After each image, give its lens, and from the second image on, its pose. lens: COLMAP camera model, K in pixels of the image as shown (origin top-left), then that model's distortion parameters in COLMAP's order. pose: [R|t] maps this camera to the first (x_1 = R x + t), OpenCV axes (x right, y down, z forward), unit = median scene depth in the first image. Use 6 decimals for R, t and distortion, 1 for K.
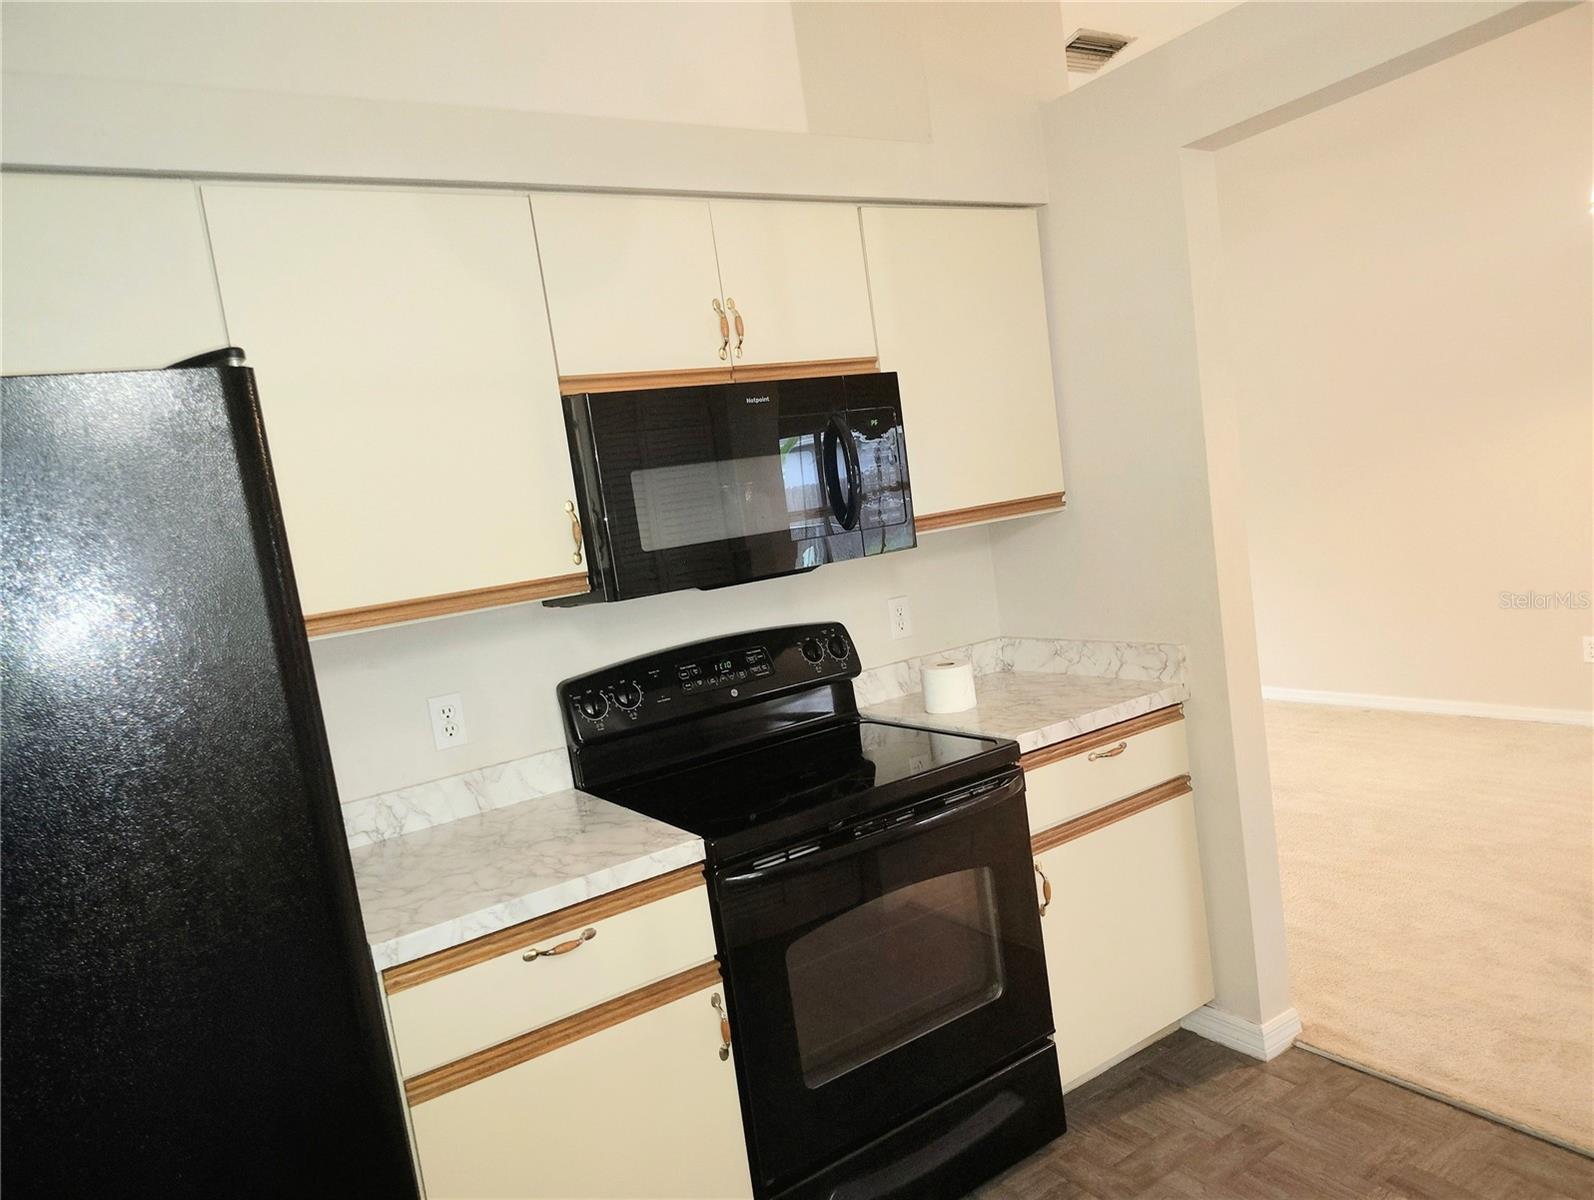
lens RADIAL K [[1116.7, 0, 799.9], [0, 1116.7, 608.7], [0, 0, 1]] dist [0.045068, -0.039005]
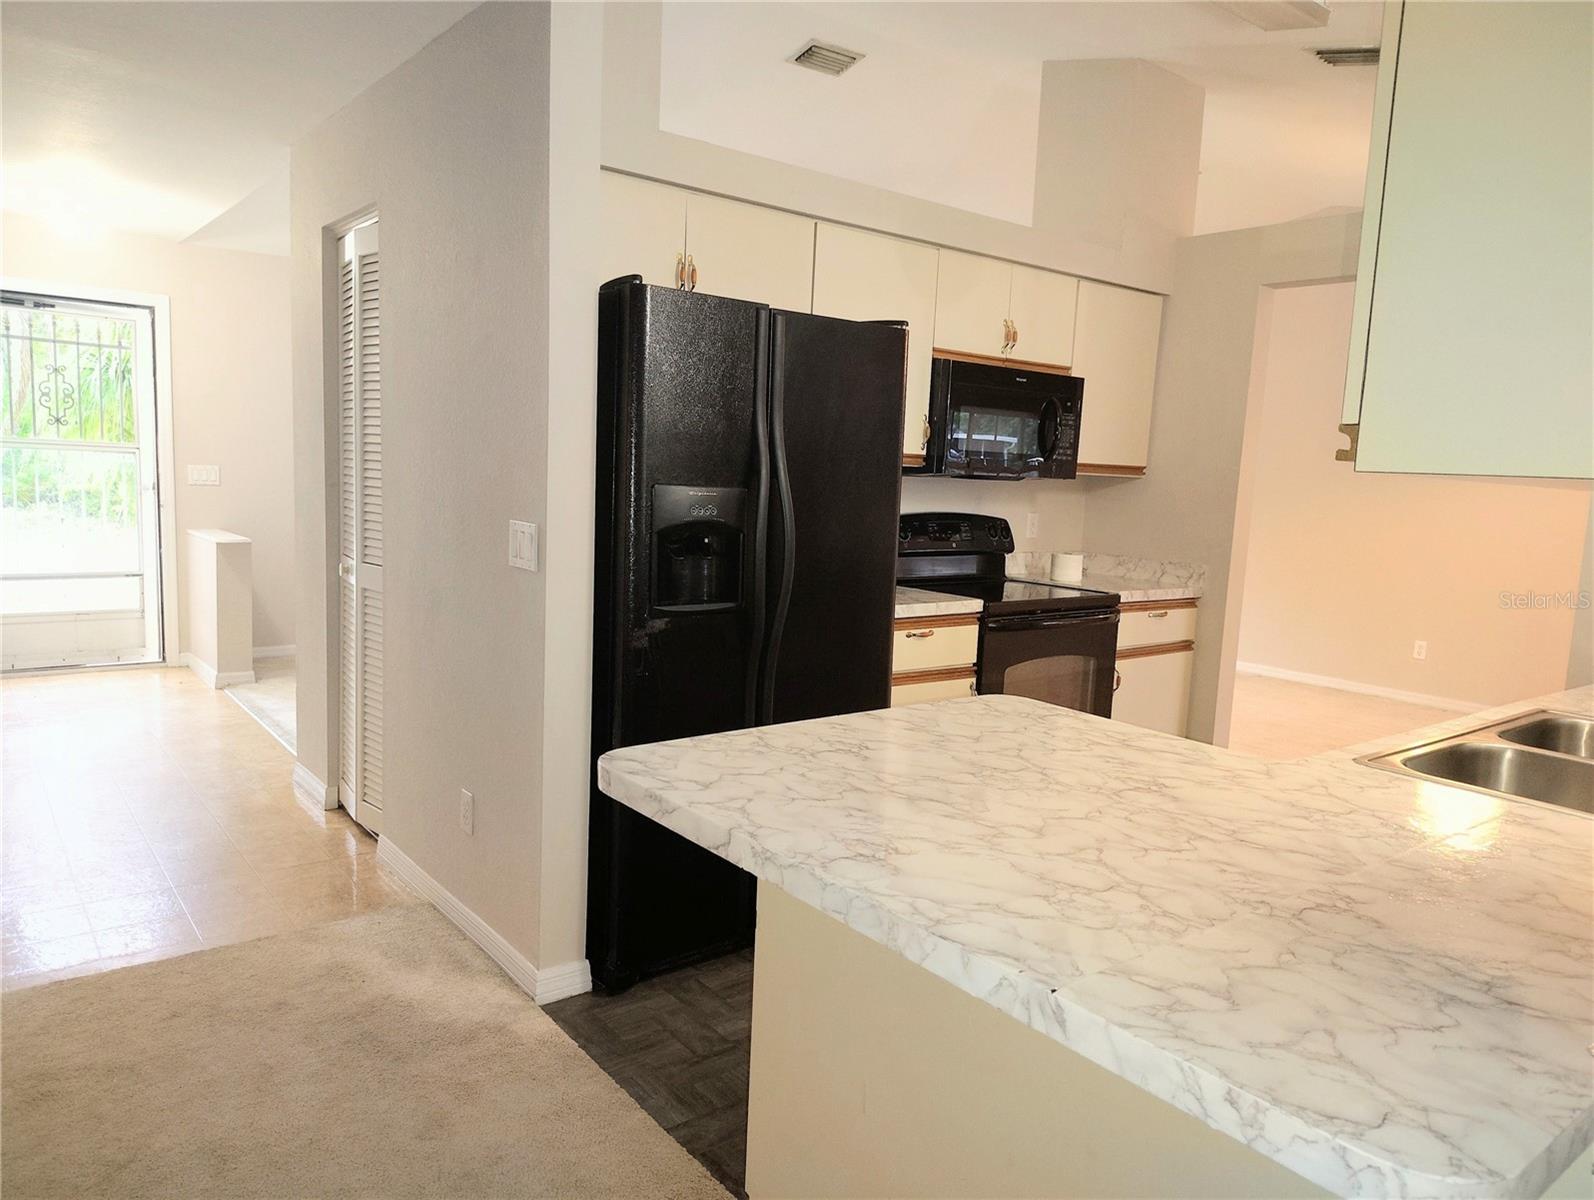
lens RADIAL K [[1116.7, 0, 794.1], [0, 1116.7, 591.4], [0, 0, 1]] dist [0.045068, -0.039005]
pose [[0.980067, 0.171517, 0.100255, -0.471444], [-0.172484, 0.985012, 0.000995, 0.191104], [-0.098582, -0.018267, 0.994961, -0.695302]]
